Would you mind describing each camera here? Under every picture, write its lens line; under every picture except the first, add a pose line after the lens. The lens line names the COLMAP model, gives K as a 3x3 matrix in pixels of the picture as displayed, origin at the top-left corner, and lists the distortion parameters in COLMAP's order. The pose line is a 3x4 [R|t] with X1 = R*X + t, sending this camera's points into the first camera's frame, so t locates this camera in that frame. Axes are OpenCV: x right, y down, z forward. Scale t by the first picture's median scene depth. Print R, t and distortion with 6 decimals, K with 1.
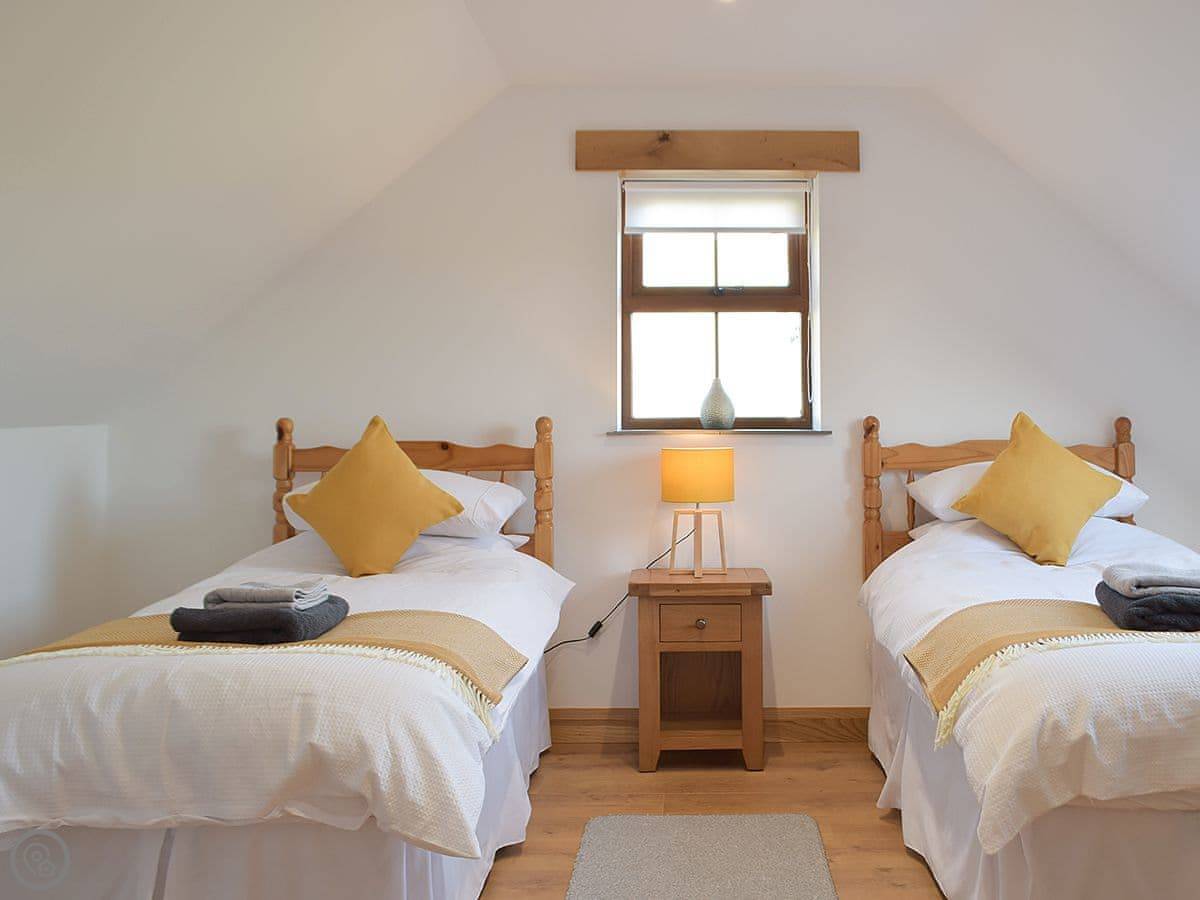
lens RADIAL K [[1132.9, 0, 619.8], [0, 1132.9, 423.6], [0, 0, 1]] dist [-0.050693, -0.000396]
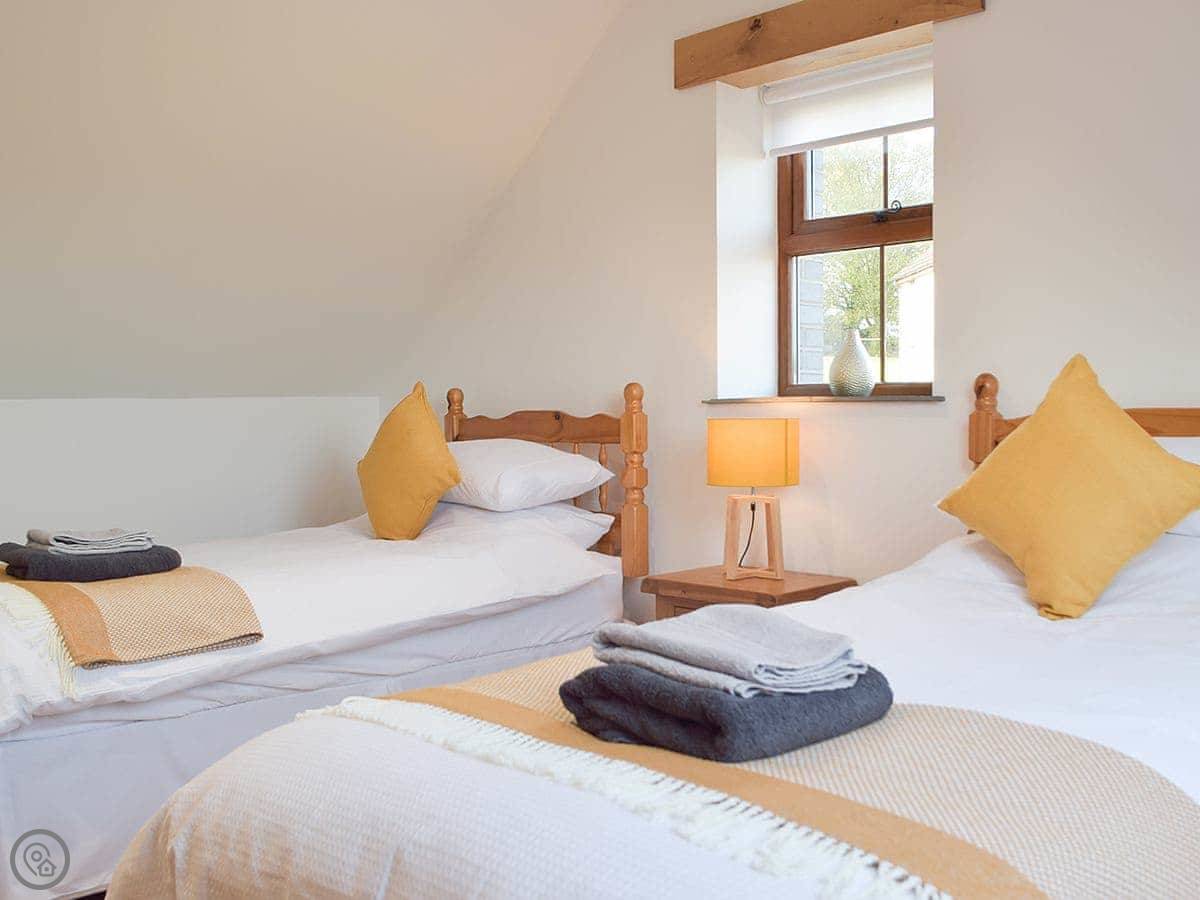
lens RADIAL K [[1120.0, 0, 601.1], [0, 1120.0, 494.9], [0, 0, 1]] dist [0.002255, 0.001358]
pose [[0.740197, 0.052446, -0.670342, 0.500543], [0.010547, 0.995925, 0.089565, 0.002151], [0.672308, -0.073366, 0.736627, 0.327029]]
